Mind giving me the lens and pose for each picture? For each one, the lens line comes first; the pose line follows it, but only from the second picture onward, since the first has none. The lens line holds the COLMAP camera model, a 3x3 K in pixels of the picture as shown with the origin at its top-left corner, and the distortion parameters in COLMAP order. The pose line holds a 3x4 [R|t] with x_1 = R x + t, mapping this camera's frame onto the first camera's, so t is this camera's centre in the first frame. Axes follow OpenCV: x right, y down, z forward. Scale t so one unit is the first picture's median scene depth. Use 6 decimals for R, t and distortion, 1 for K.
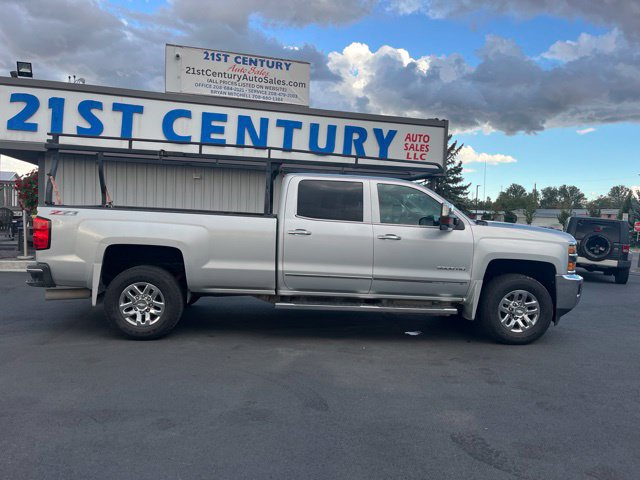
lens RADIAL K [[479.3, 0, 311.3], [0, 479.3, 239.3], [0, 0, 1]] dist [0.062679, -0.081950]
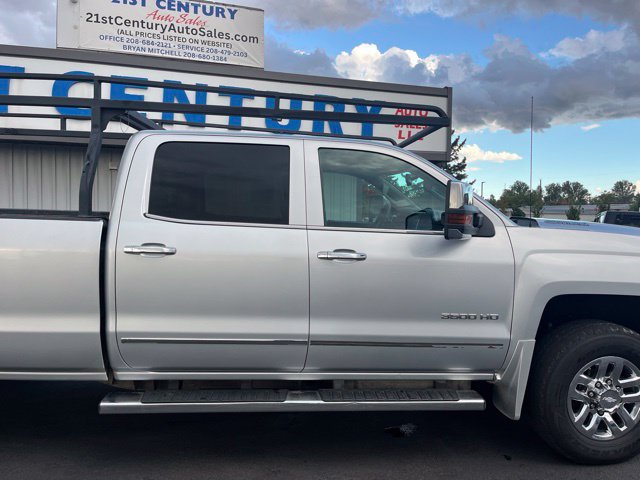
lens RADIAL K [[479.1, 0, 322.0], [0, 479.1, 233.9], [0, 0, 1]] dist [0.070596, -0.091794]
pose [[0.999691, -0.022117, 0.011321, 0.073638], [0.022279, 0.999647, -0.014458, -0.010519], [-0.010997, 0.014706, 0.999831, 0.276061]]
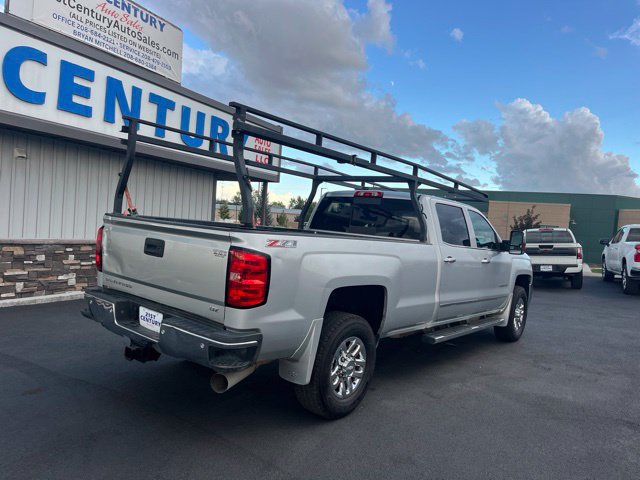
lens RADIAL K [[489.1, 0, 320.0], [0, 489.1, 240.0], [0, 0, 1]] dist [0.087973, -0.138196]
pose [[0.670826, -0.006212, 0.741589, -0.485966], [-0.012932, 0.999715, 0.020072, -0.037138], [-0.741502, -0.023055, 0.670554, 0.282113]]
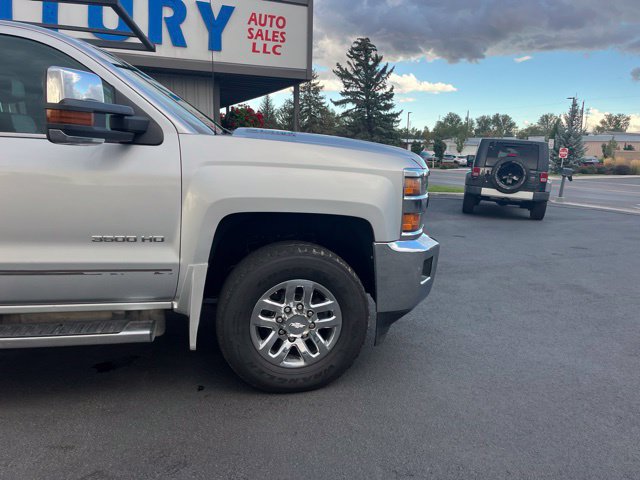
lens RADIAL K [[479.3, 0, 311.3], [0, 479.3, 239.3], [0, 0, 1]] dist [0.062679, -0.081950]
pose [[0.992744, -0.034395, 0.115221, 0.215633], [0.018076, 0.990017, 0.139787, 0.002837], [-0.118879, -0.136690, 0.983455, 0.306944]]
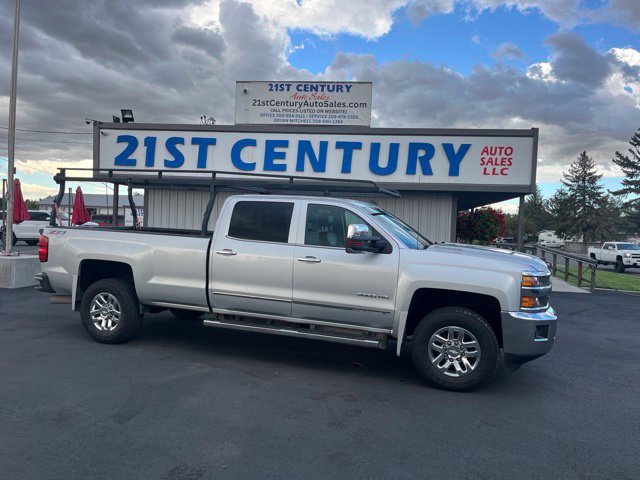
lens RADIAL K [[478.9, 0, 315.9], [0, 478.9, 244.1], [0, 0, 1]] dist [0.055376, -0.075740]
pose [[0.921351, 0.014621, -0.388457, 0.291633], [-0.028218, 0.999172, -0.029321, -0.003955], [0.387707, 0.037976, 0.921000, 0.067456]]
